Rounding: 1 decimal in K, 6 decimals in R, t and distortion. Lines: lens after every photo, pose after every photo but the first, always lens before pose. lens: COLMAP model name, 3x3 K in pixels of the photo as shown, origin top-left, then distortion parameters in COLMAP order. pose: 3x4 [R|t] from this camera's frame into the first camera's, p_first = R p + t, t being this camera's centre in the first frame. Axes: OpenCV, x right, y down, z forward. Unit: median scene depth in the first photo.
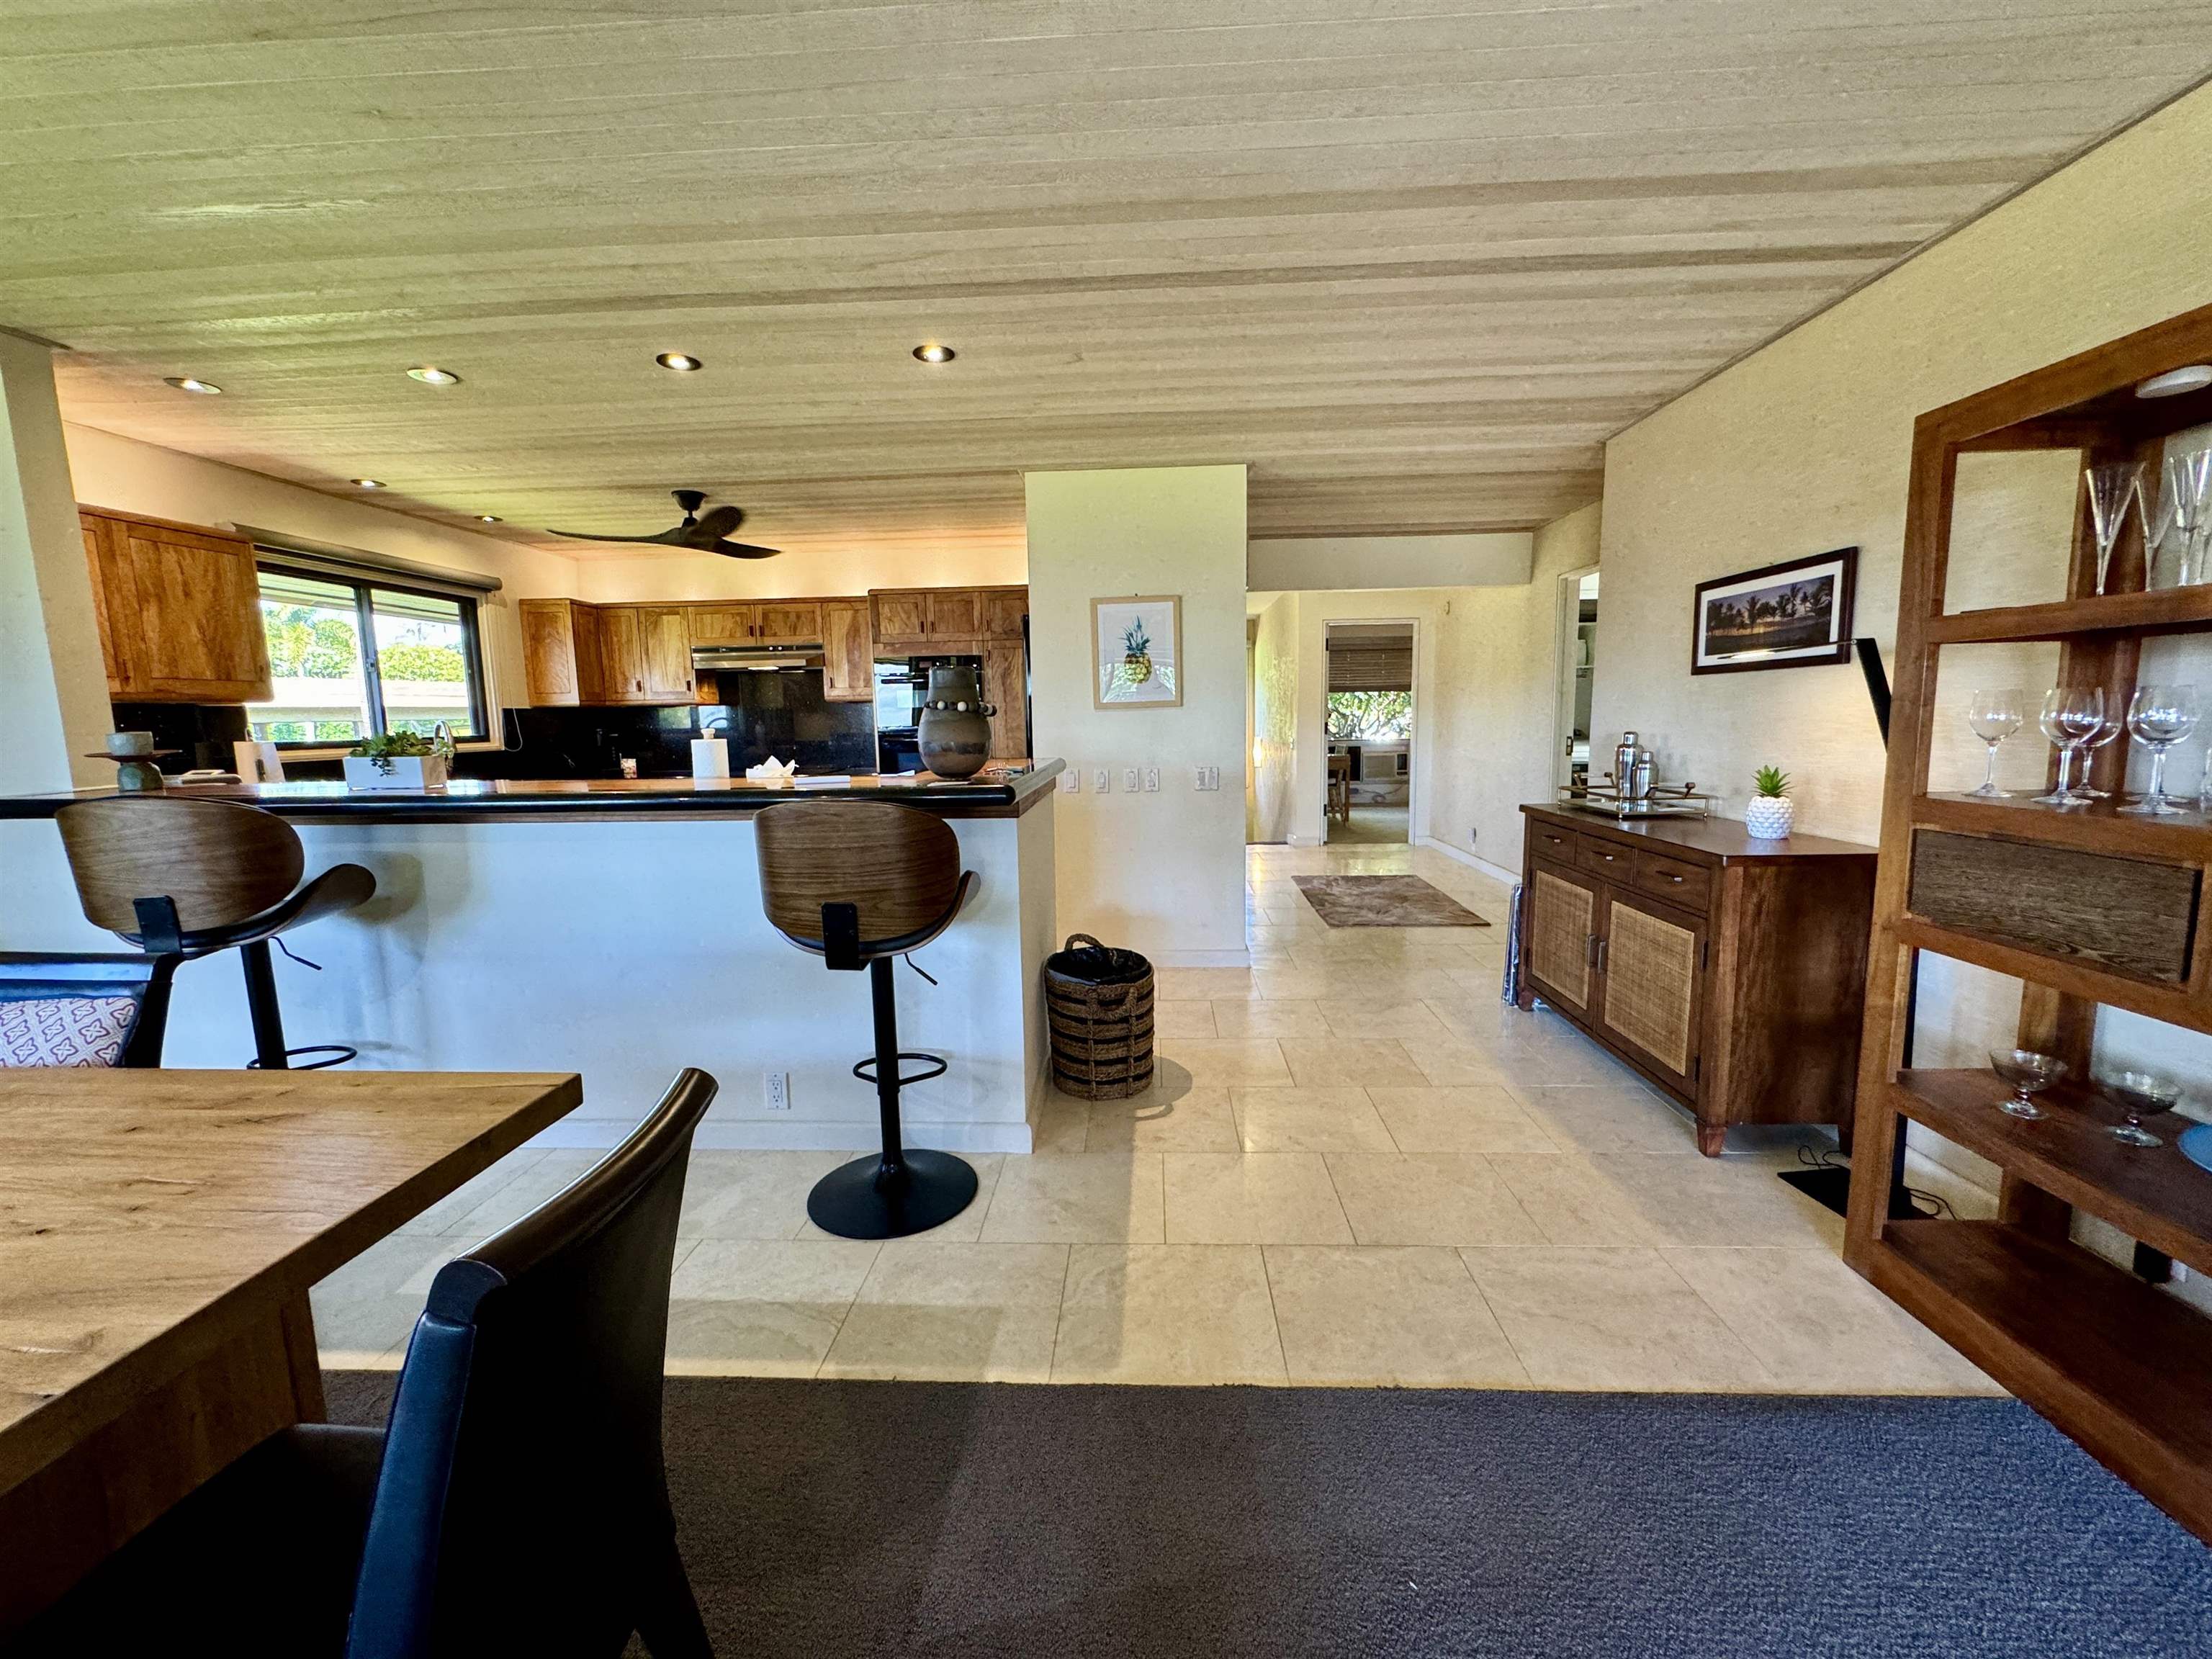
lens RADIAL K [[886.6, 0, 1107.8], [0, 886.6, 829.6], [0, 0, 1]] dist [-0.003226, 0.000539]
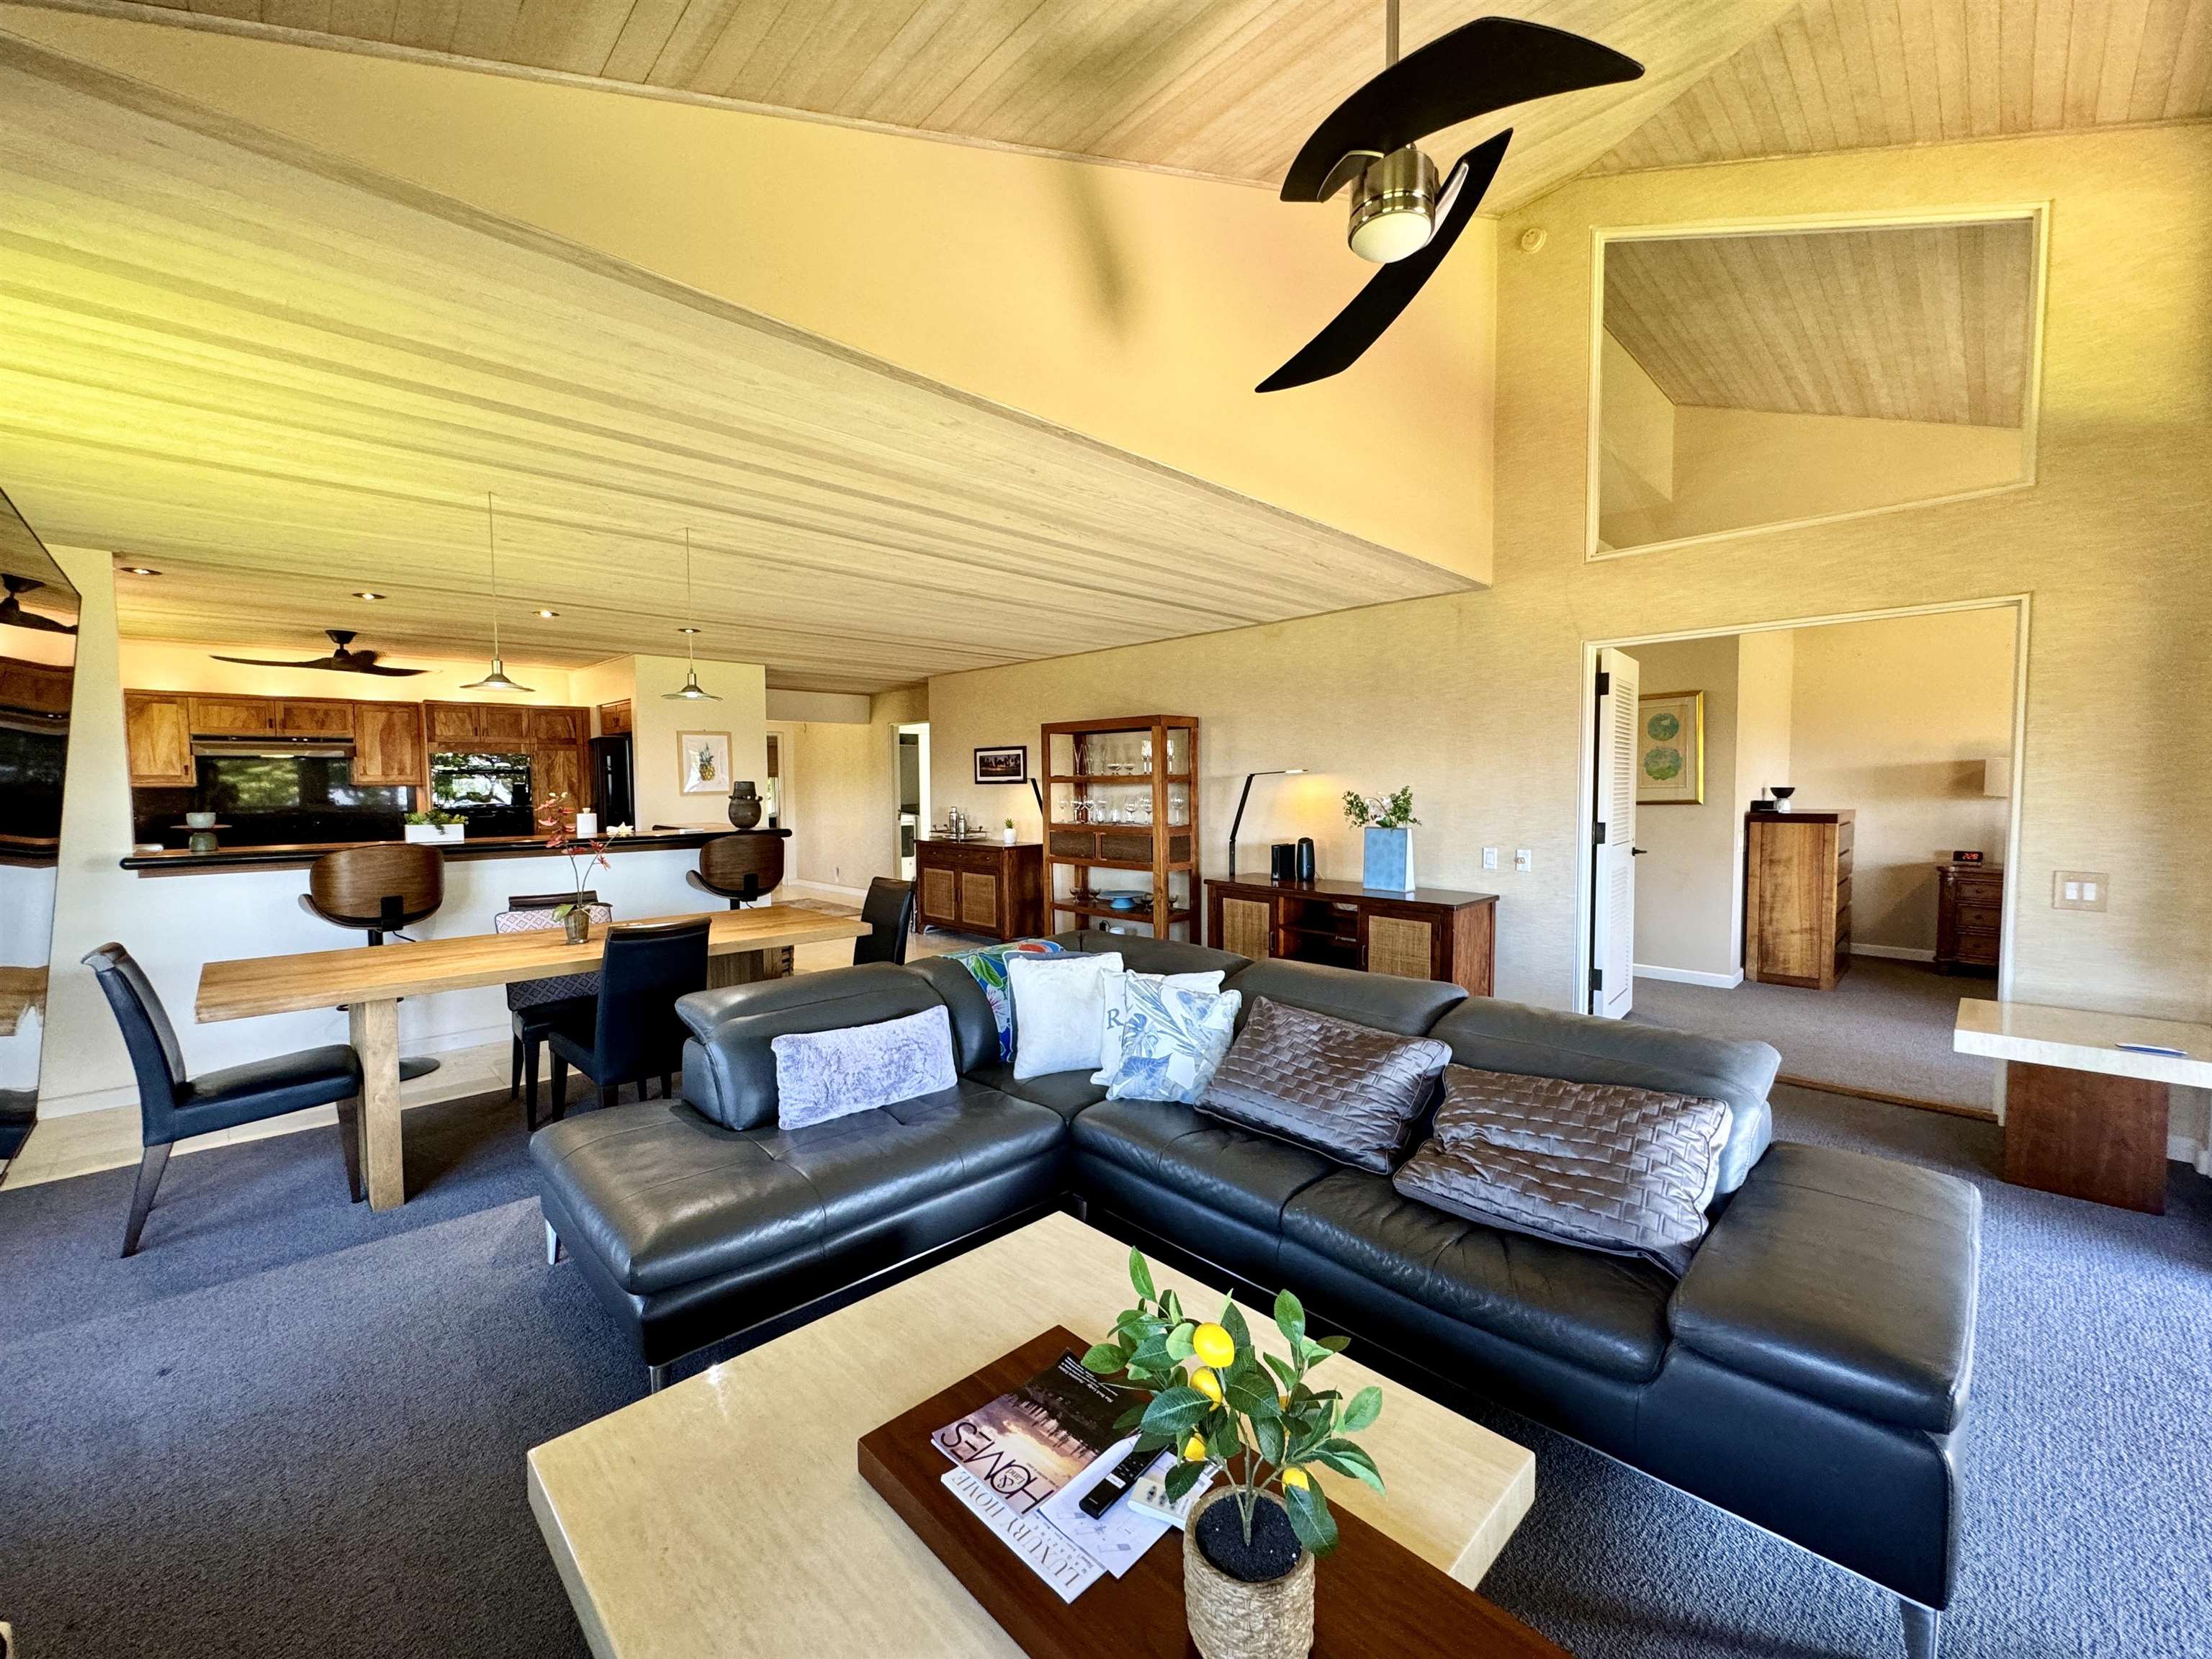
lens RADIAL K [[888.5, 0, 1108.1], [0, 888.5, 829.0], [0, 0, 1]] dist [-0.001462, -0.000059]
pose [[0.675432, -0.024787, 0.737005, -0.893484], [0.088849, 0.994890, -0.047965, 0.100240], [-0.732050, 0.097879, 0.674183, -0.906655]]
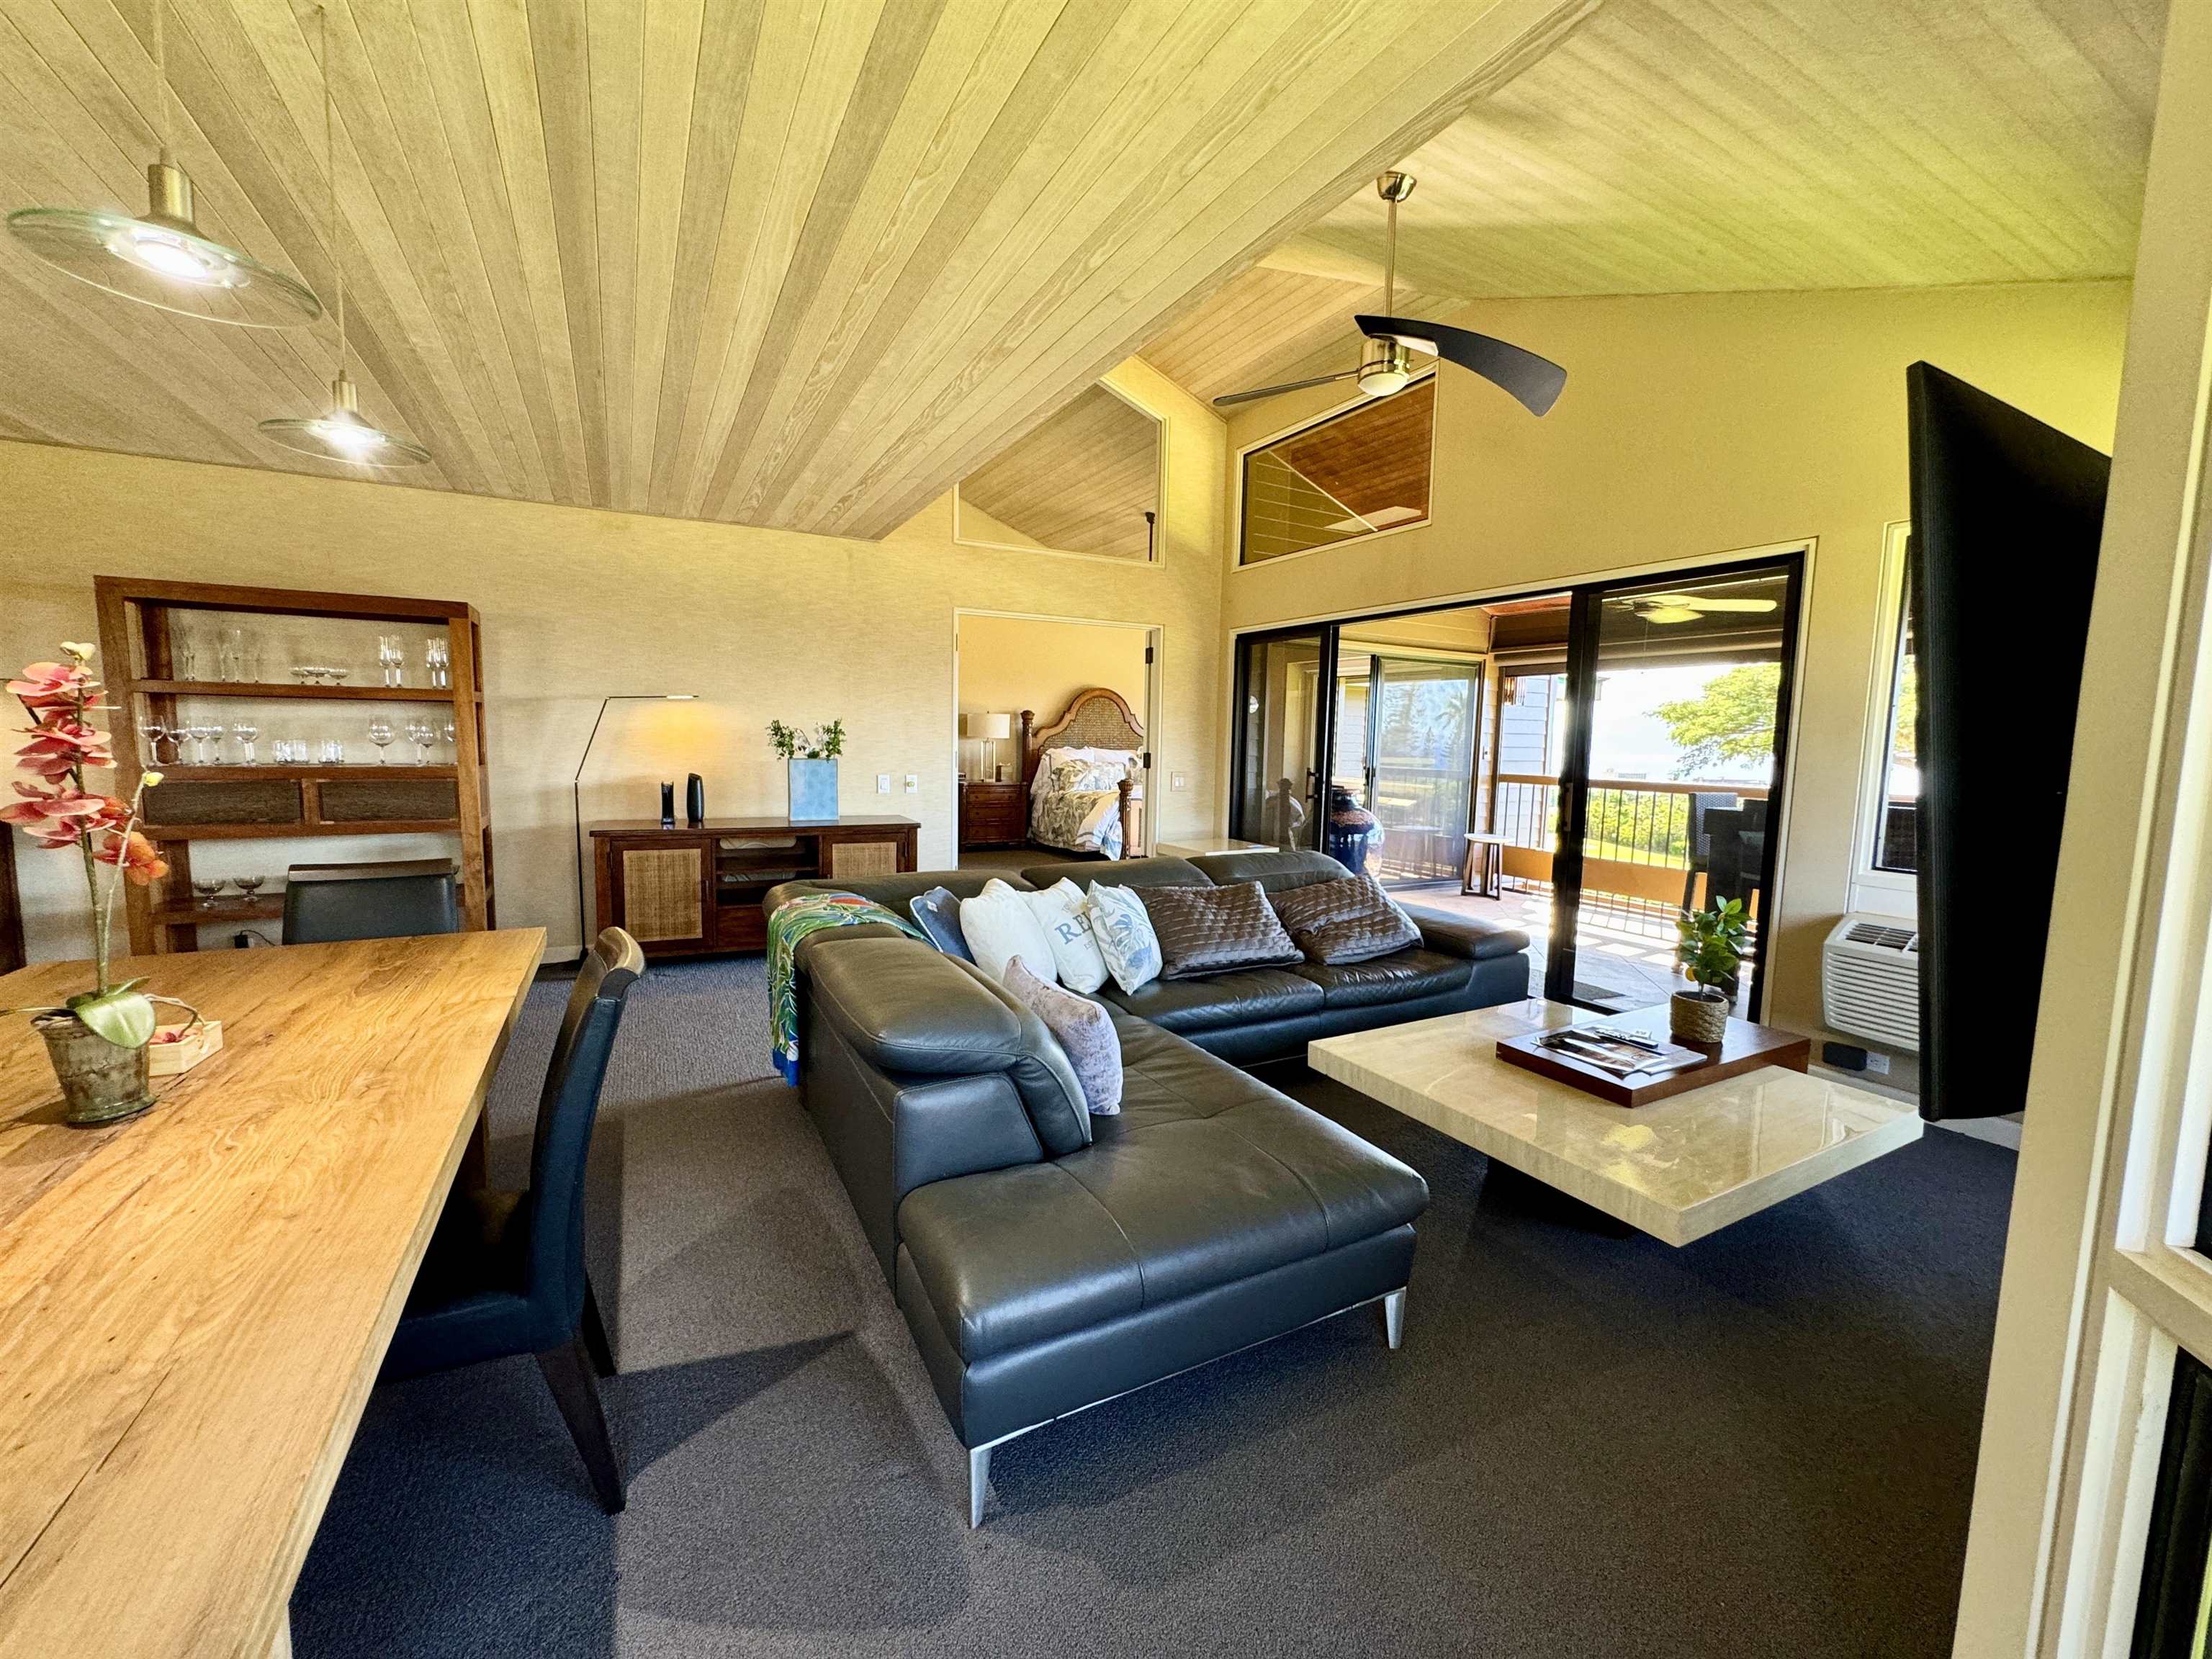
lens RADIAL K [[886.6, 0, 1107.8], [0, 886.6, 829.6], [0, 0, 1]] dist [-0.003226, 0.000539]
pose [[-0.520333, -0.078986, 0.850303, -1.026754], [0.100480, 0.983134, 0.152813, 0.008957], [-0.848031, 0.164952, -0.503621, 0.087431]]
